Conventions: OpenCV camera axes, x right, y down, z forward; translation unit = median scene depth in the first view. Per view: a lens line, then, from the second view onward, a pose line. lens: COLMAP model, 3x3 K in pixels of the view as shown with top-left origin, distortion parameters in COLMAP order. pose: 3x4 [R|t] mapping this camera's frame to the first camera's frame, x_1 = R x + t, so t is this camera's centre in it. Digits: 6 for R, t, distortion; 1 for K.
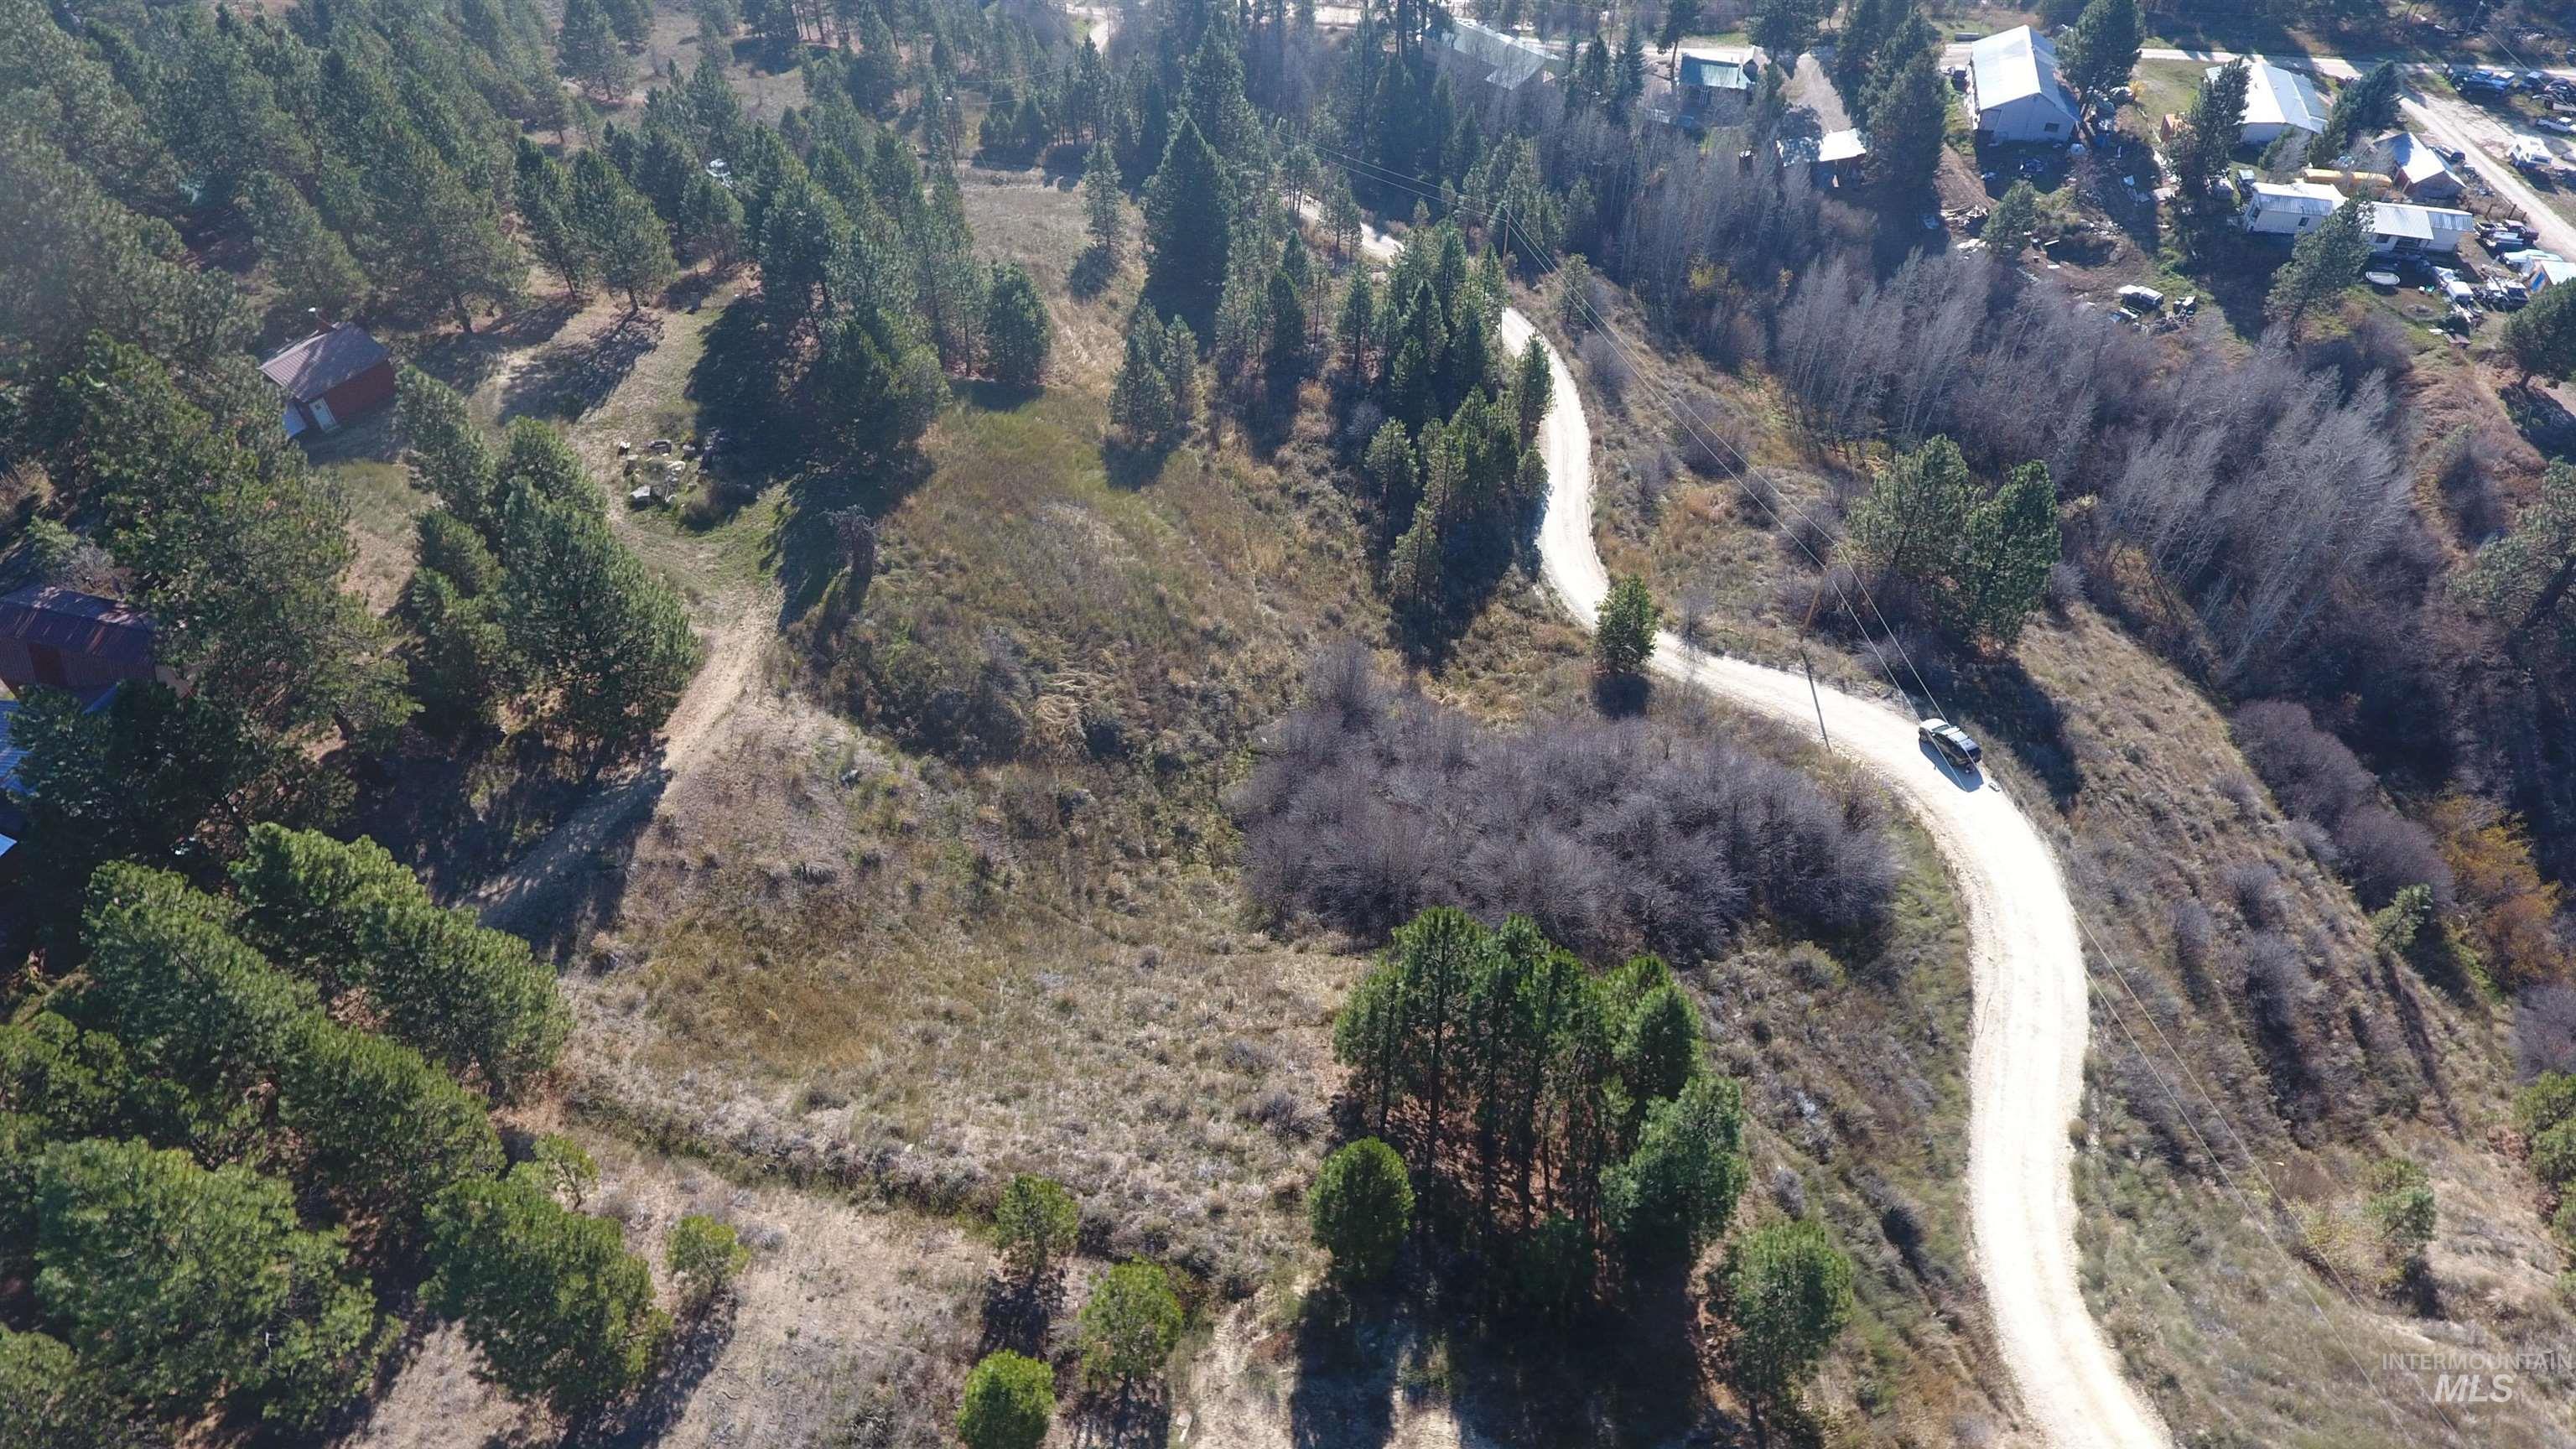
lens RADIAL K [[1505.9, 0, 1312.5], [0, 1505.9, 722.5], [0, 0, 1]] dist [-0.006232, 0.000679]
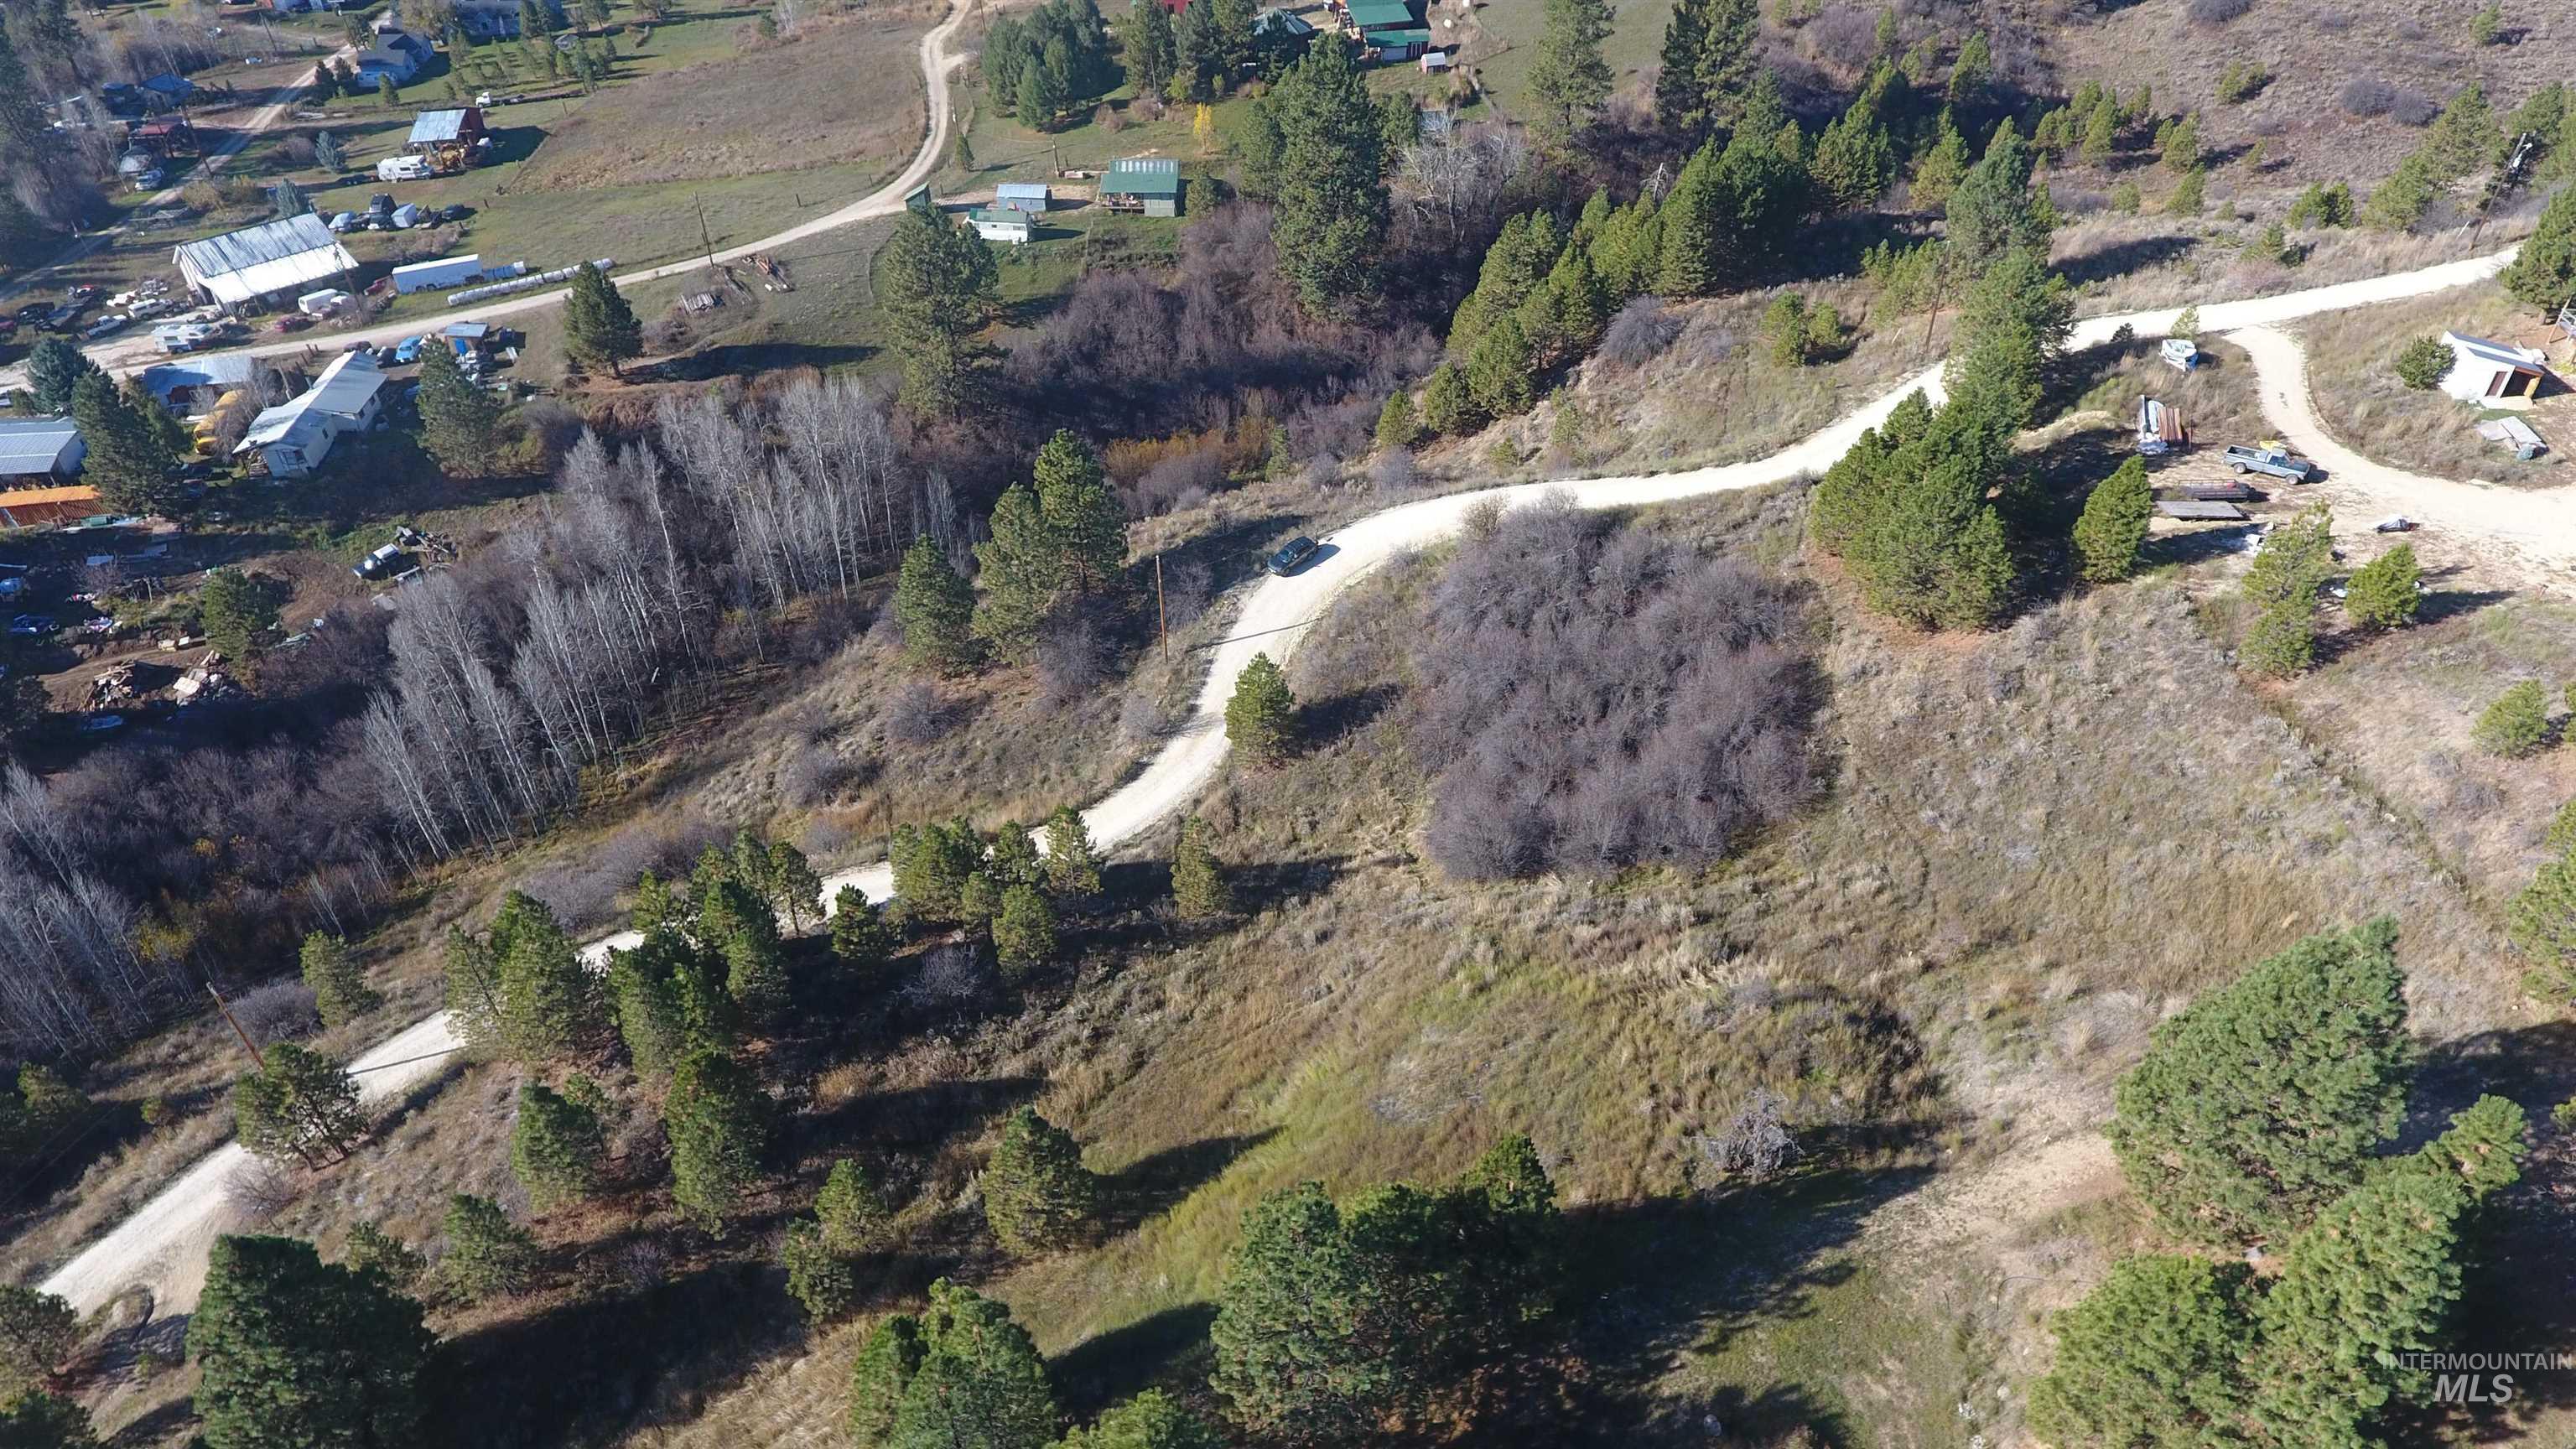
lens RADIAL K [[1505.9, 0, 1318.4], [0, 1505.9, 712.7], [0, 0, 1]] dist [-0.006232, 0.000679]
pose [[-0.344666, -0.582229, 0.736353, -0.585835], [0.673493, 0.393057, 0.626030, -0.711170], [-0.653921, 0.711699, 0.256654, 0.765124]]
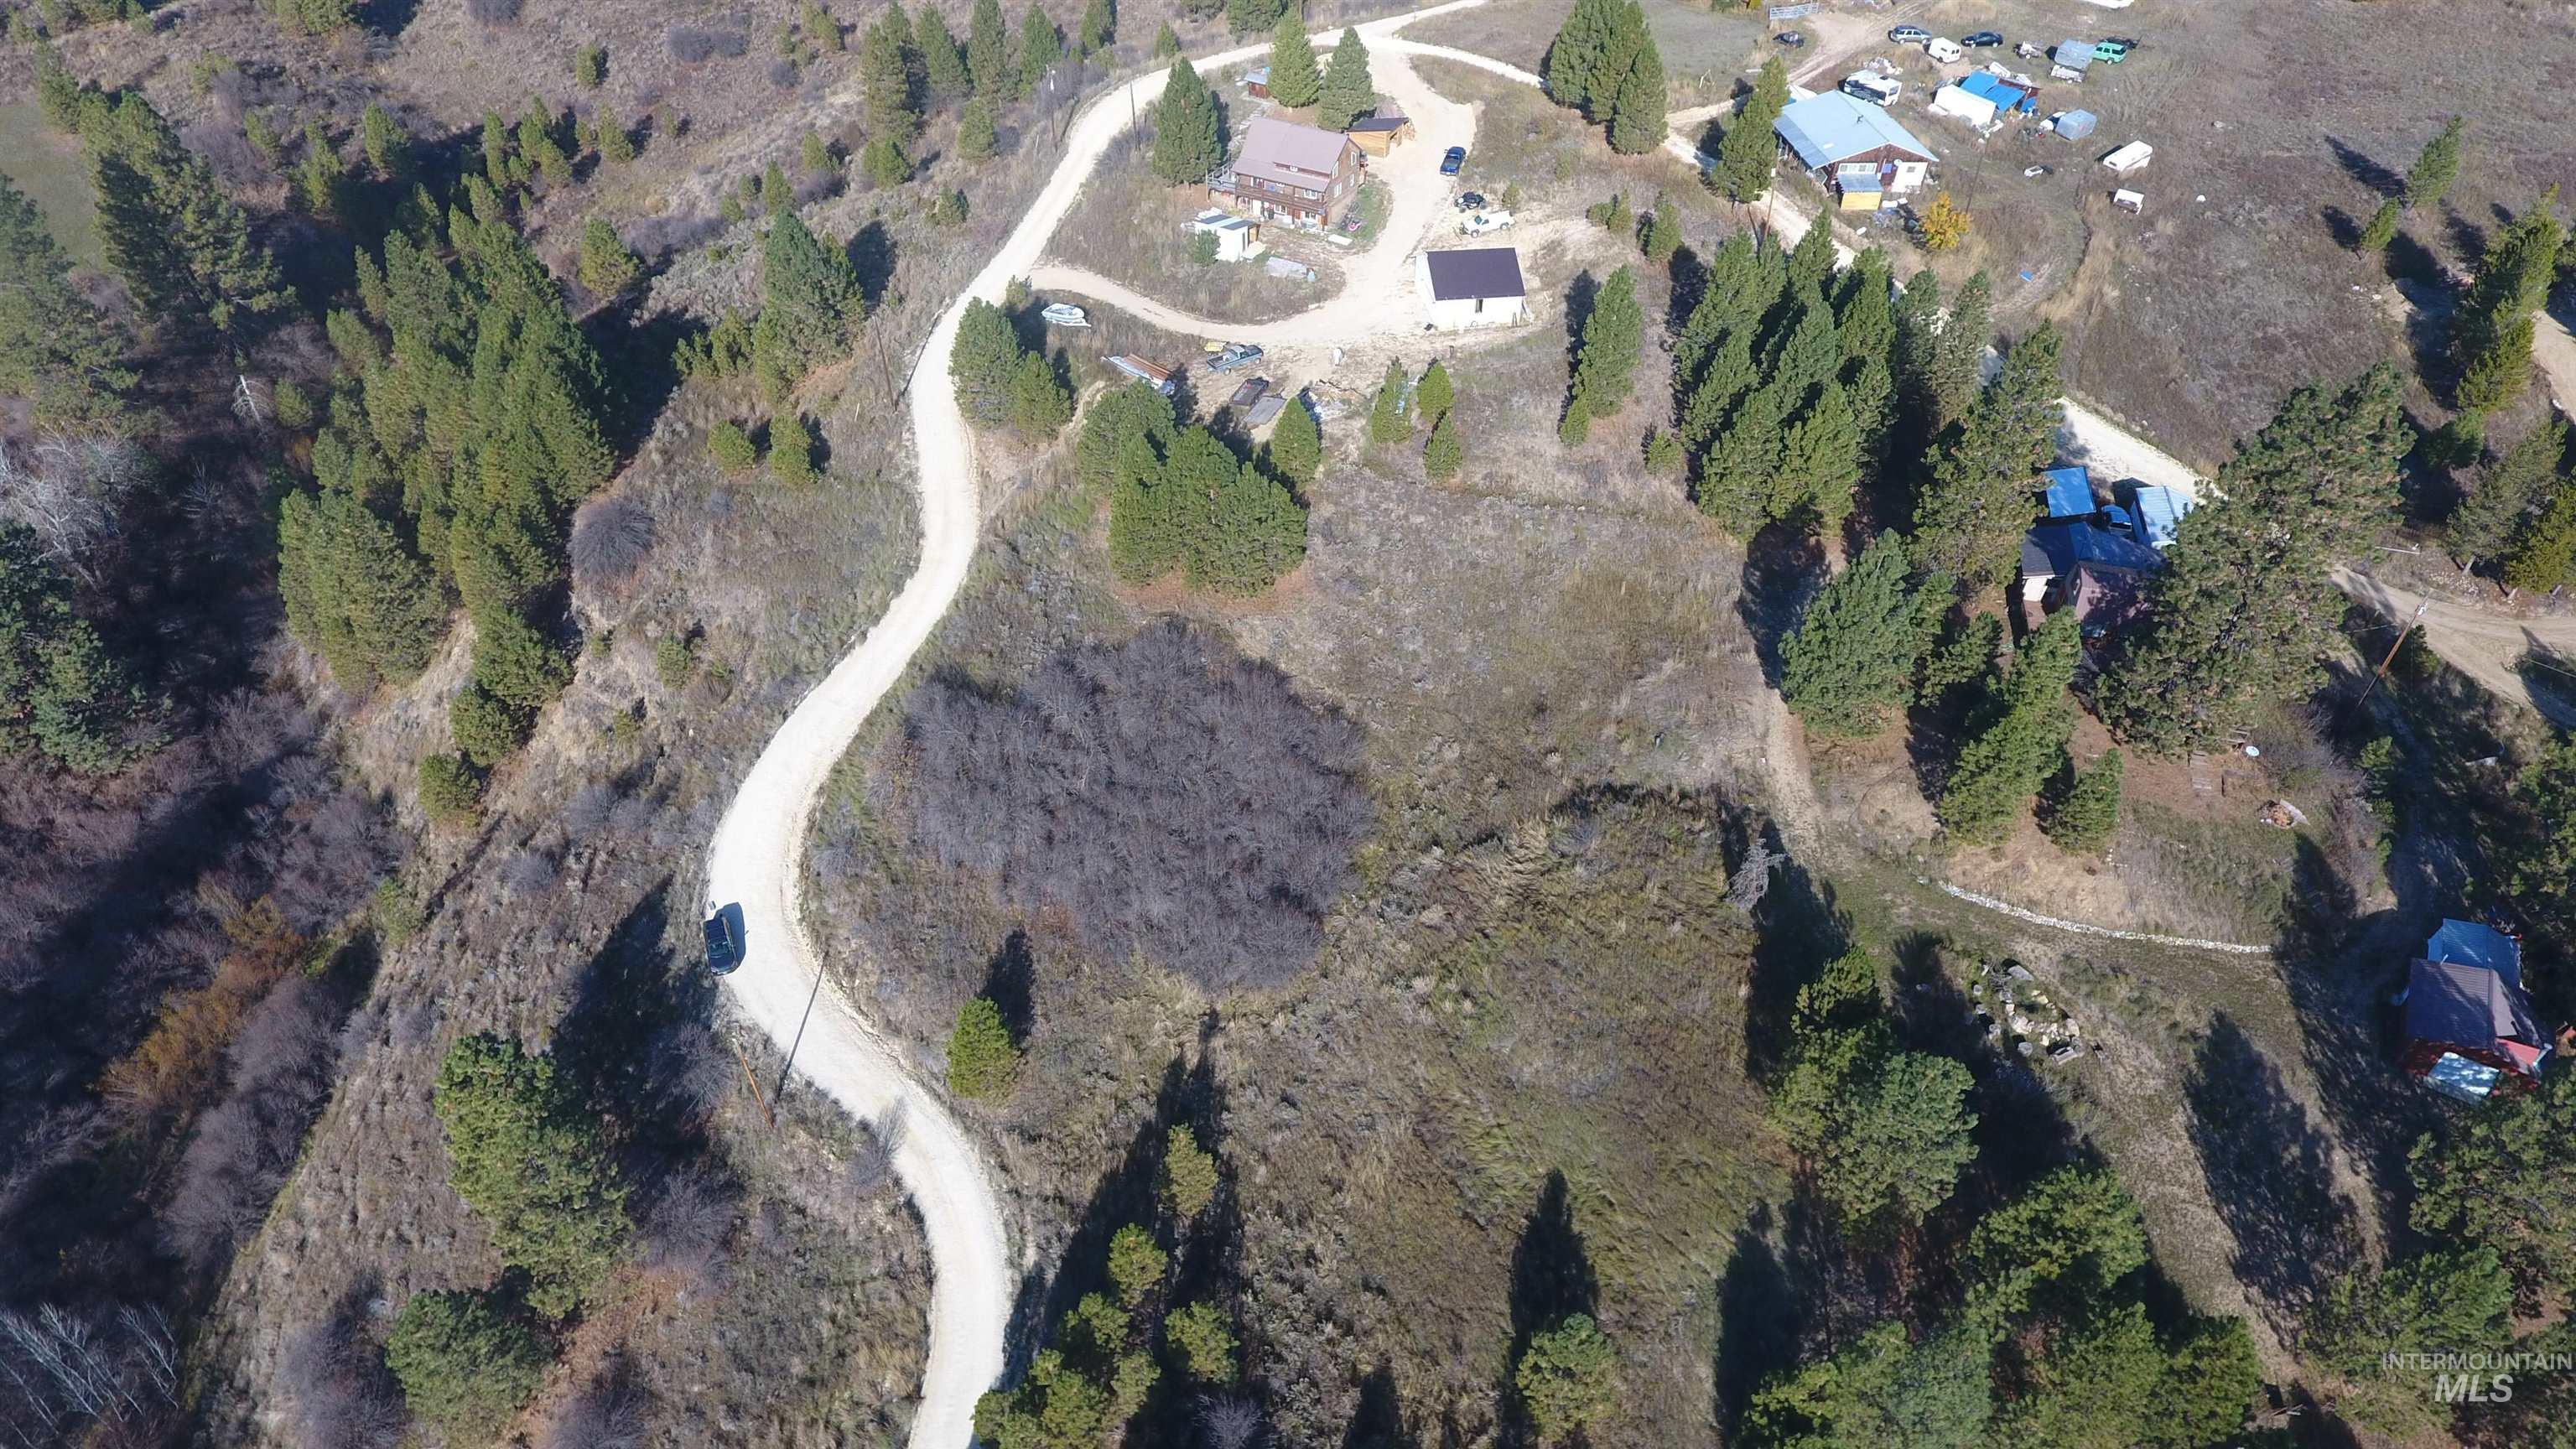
lens RADIAL K [[1505.9, 0, 1311.0], [0, 1505.9, 711.6], [0, 0, 1]] dist [-0.006232, 0.000679]
pose [[-0.999379, -0.026401, -0.023355, 0.029406], [-0.024728, 0.052925, 0.998292, -1.096131], [-0.025120, 0.998249, -0.053545, 0.888911]]
